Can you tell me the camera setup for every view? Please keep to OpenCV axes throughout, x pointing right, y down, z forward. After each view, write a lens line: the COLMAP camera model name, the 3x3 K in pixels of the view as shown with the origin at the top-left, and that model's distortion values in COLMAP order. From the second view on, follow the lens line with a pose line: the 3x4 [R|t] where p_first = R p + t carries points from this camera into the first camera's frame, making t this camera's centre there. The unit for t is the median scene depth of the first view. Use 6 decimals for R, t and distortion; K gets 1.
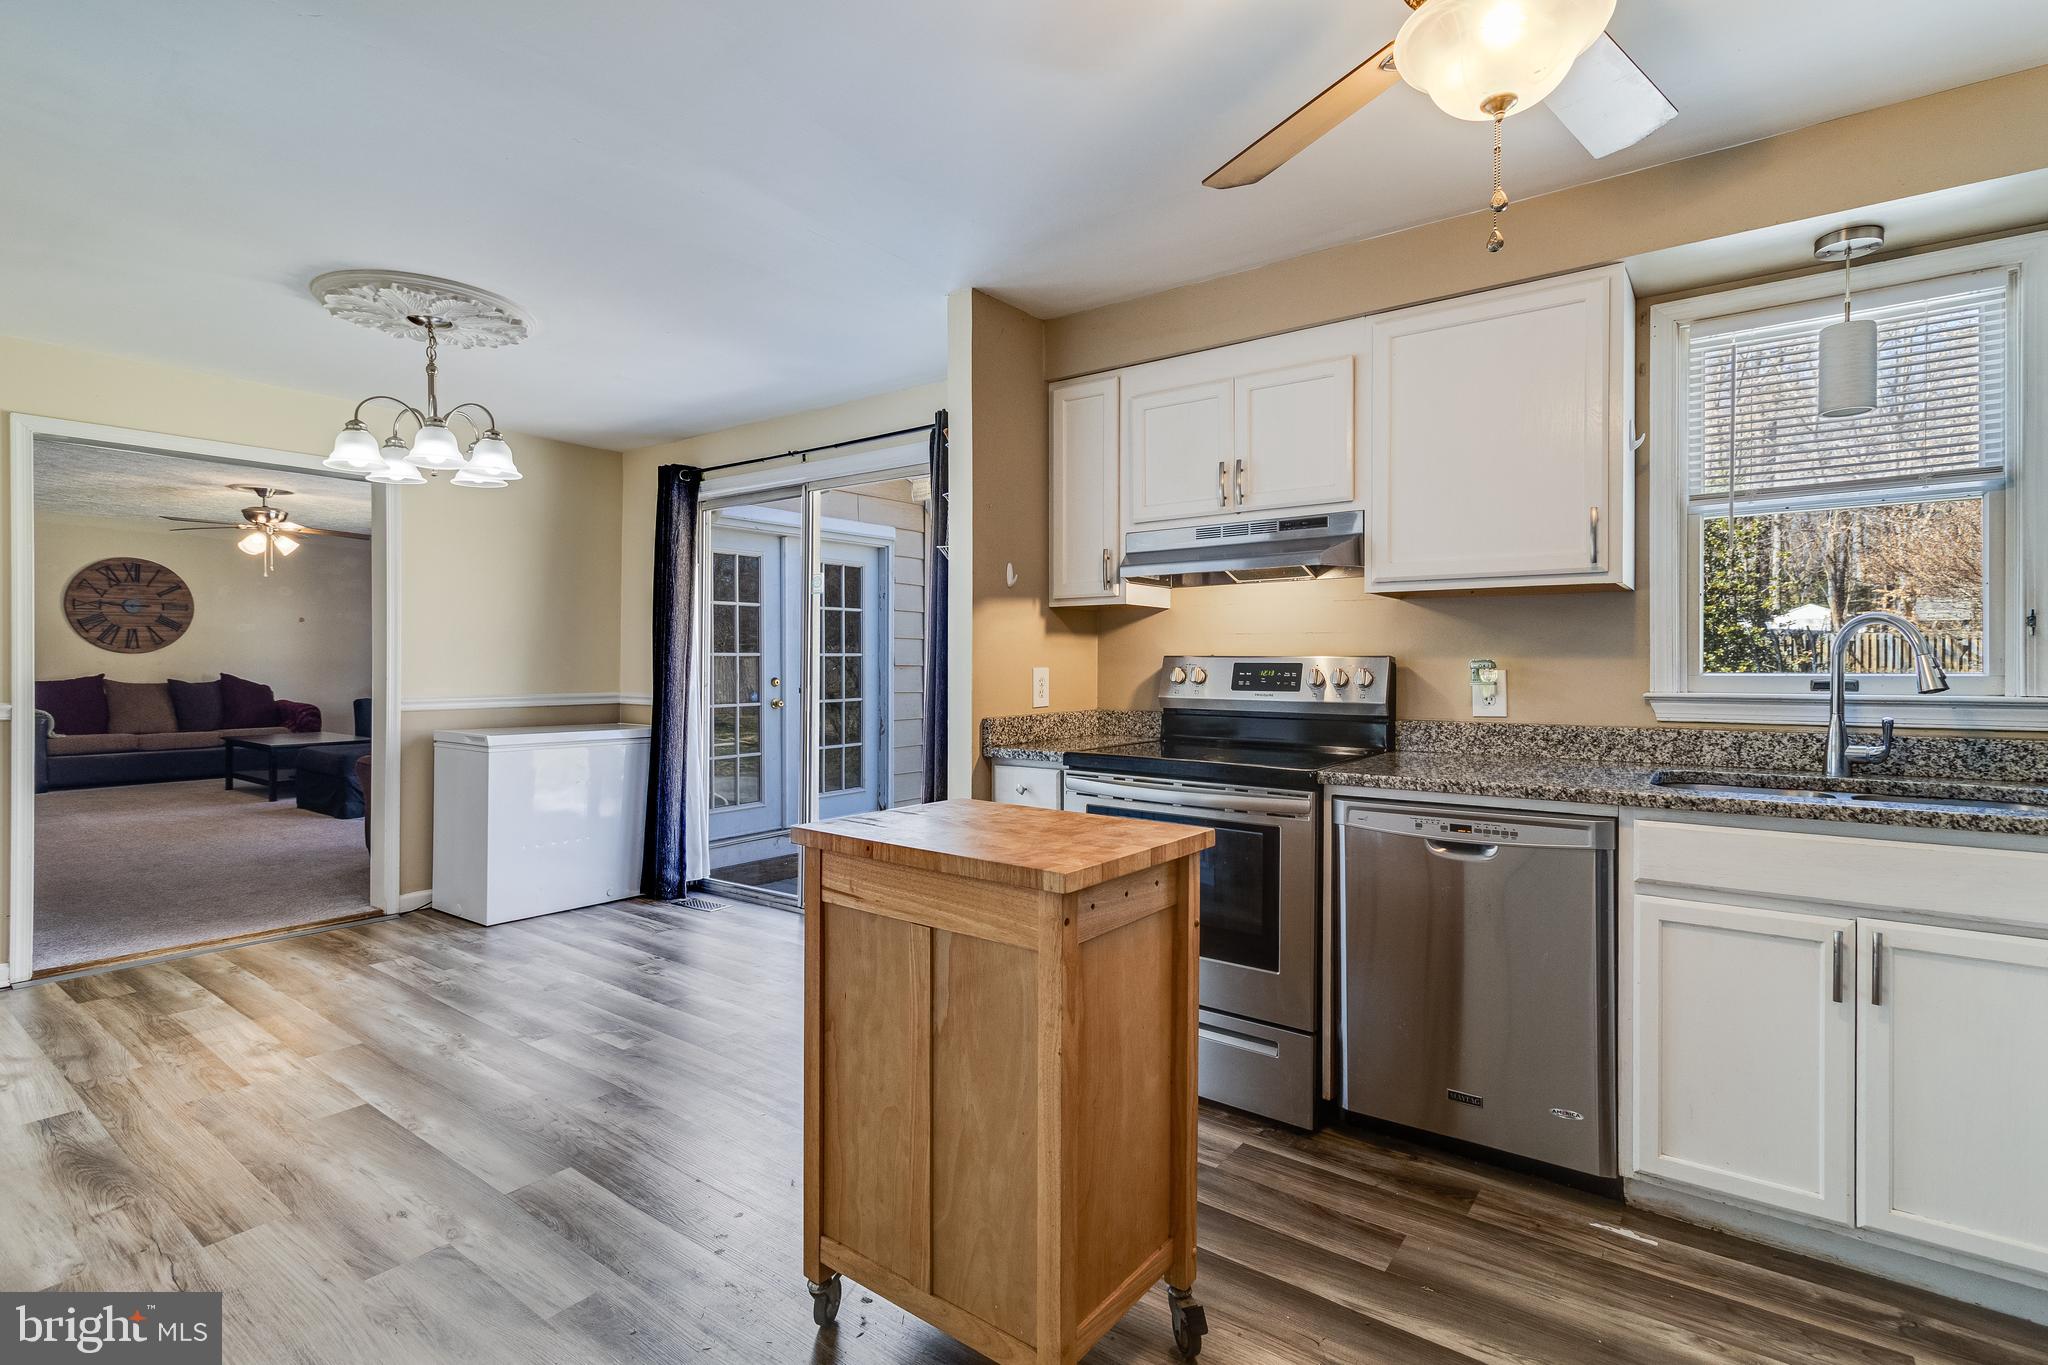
lens RADIAL K [[976.8, 0, 1030.2], [0, 976.8, 669.7], [0, 0, 1]] dist [0.002586, 0.001413]
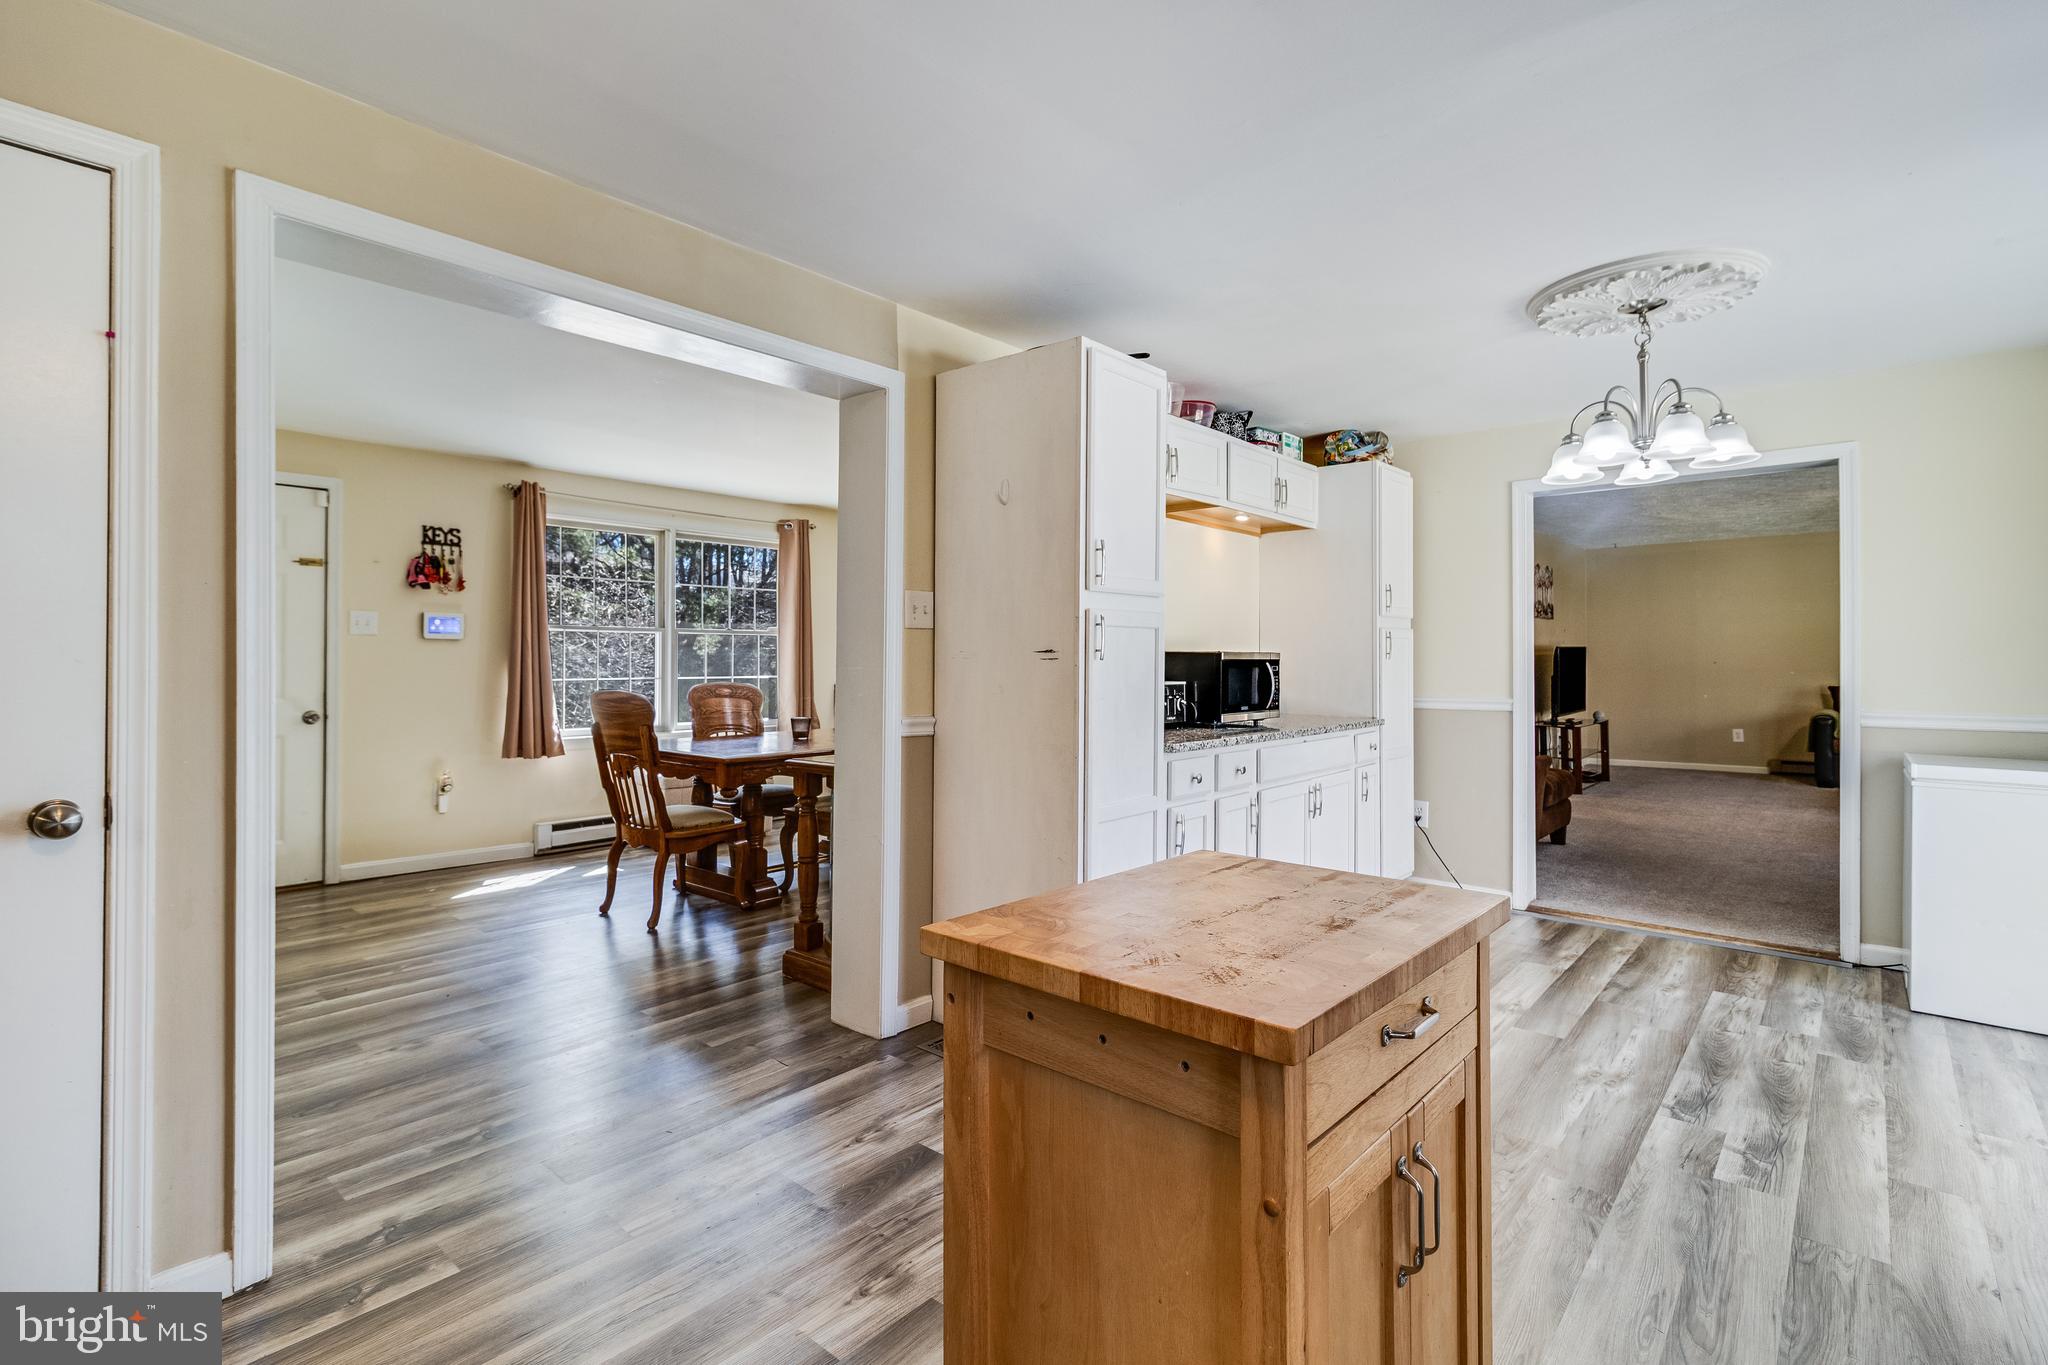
lens RADIAL K [[959.5, 0, 1028.6], [0, 959.5, 656.9], [0, 0, 1]] dist [0.001628, 0.000663]
pose [[-0.077012, -0.009512, -0.996985, 0.347462], [-0.010258, 0.999909, -0.008748, -0.004263], [0.996977, 0.009554, -0.077102, 0.483856]]
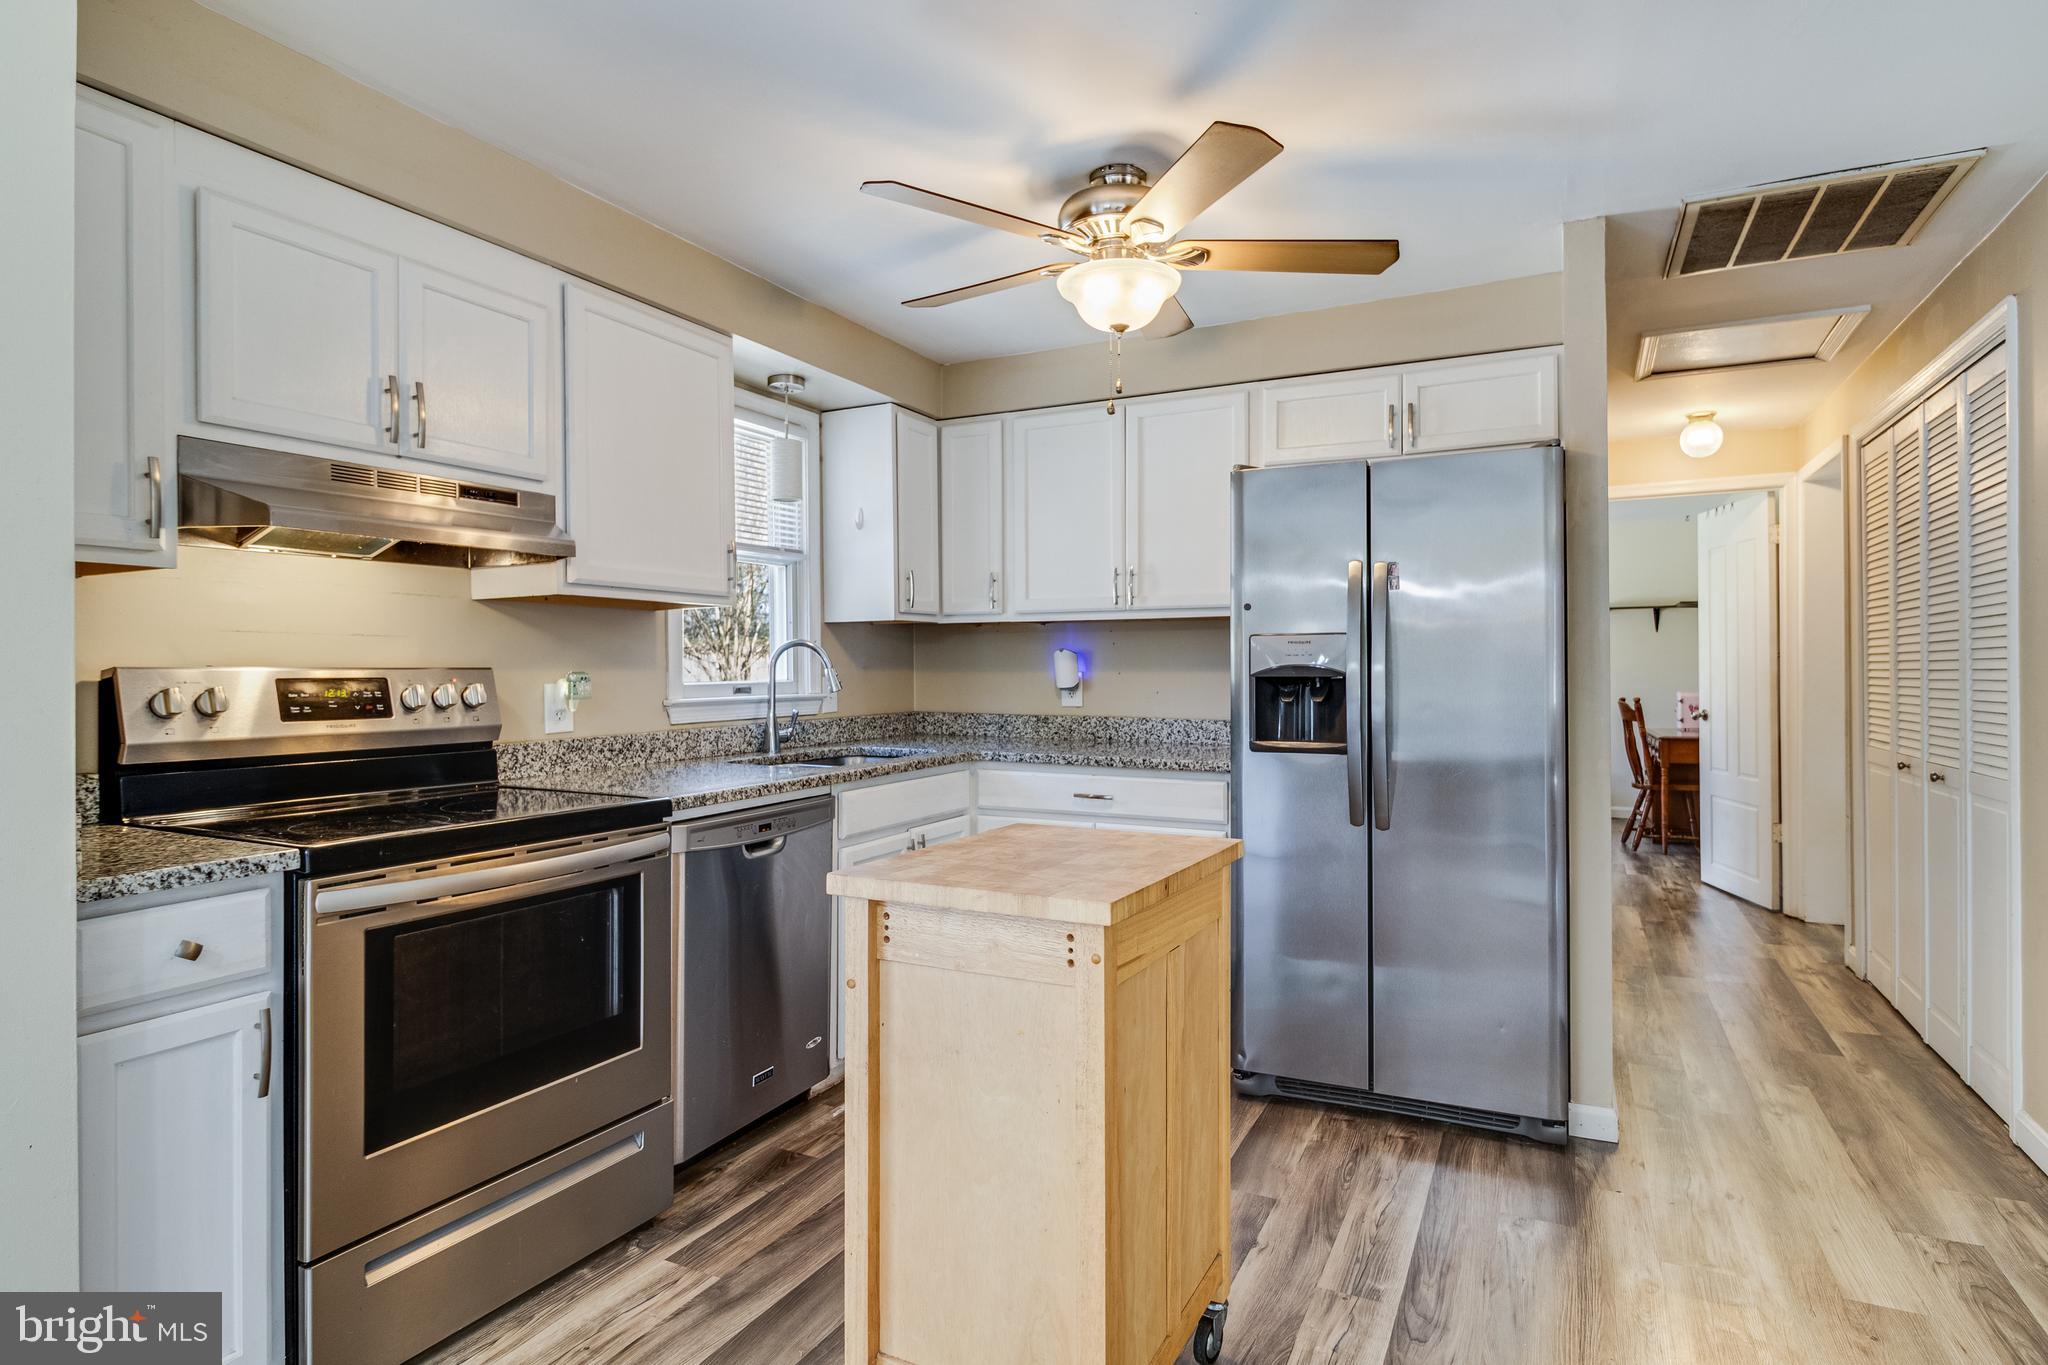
lens RADIAL K [[1077.1, 0, 1032.2], [0, 1077.1, 670.3], [0, 0, 1]] dist [0.002280, -0.000190]
pose [[-0.177062, -0.001048, 0.984199, -0.547558], [0.012892, 0.999911, 0.003384, -0.008238], [-0.984115, 0.013288, -0.177033, 0.638277]]
